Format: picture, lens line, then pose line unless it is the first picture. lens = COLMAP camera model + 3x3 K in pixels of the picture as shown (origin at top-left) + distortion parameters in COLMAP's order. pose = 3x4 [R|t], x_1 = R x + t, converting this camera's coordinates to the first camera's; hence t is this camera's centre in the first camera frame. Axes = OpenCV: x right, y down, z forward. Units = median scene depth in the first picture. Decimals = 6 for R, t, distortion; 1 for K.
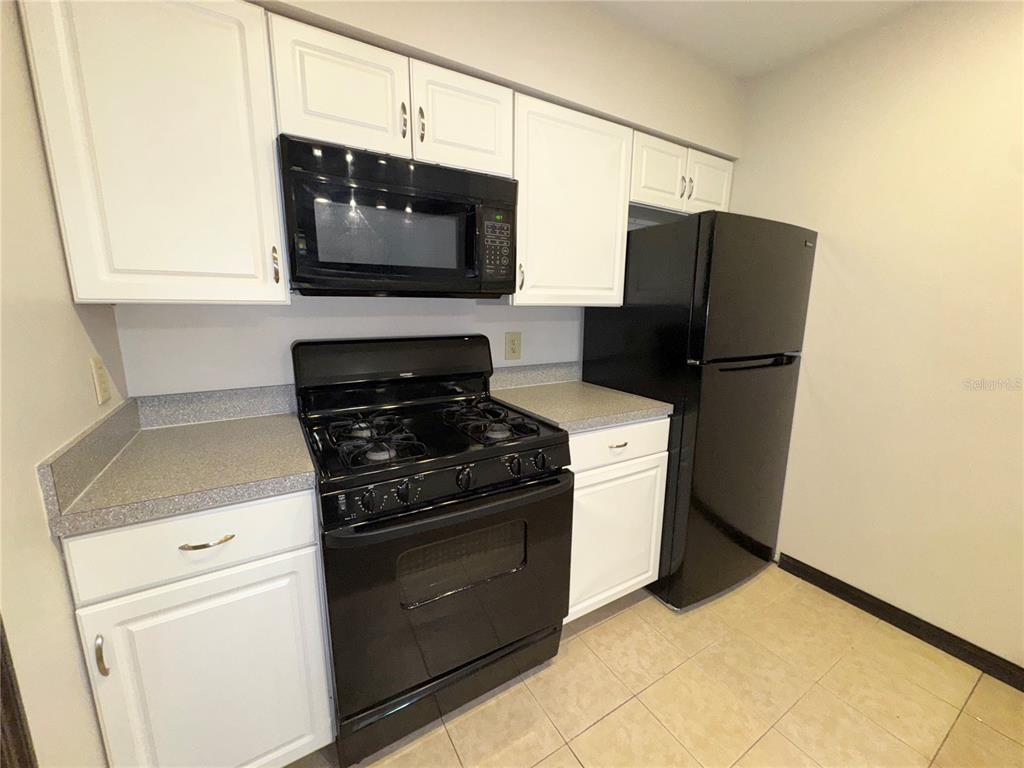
lens RADIAL K [[411.6, 0, 513.0], [0, 411.6, 380.7], [0, 0, 1]] dist [0.011176, -0.000028]
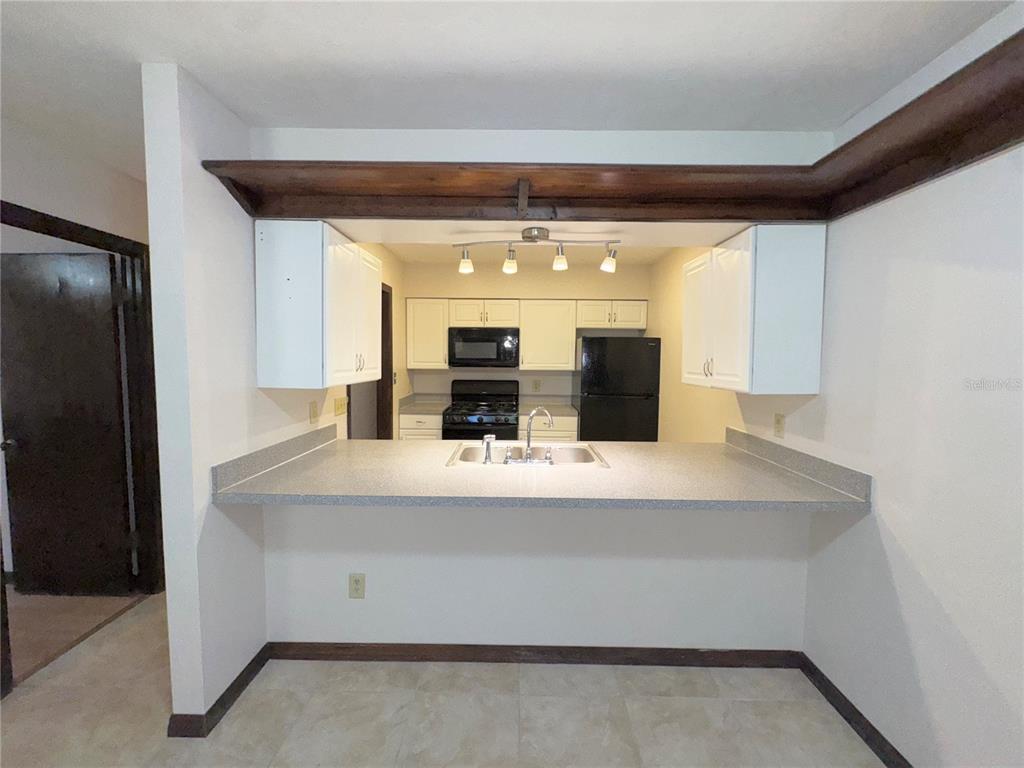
lens RADIAL K [[411.6, 0, 512.4], [0, 411.6, 382.1], [0, 0, 1]] dist [0.011176, -0.000028]
pose [[0.844303, 0.040465, -0.534336, 1.683160], [-0.100654, 0.991372, -0.083968, 0.155441], [0.526328, 0.124677, 0.841091, -1.560133]]
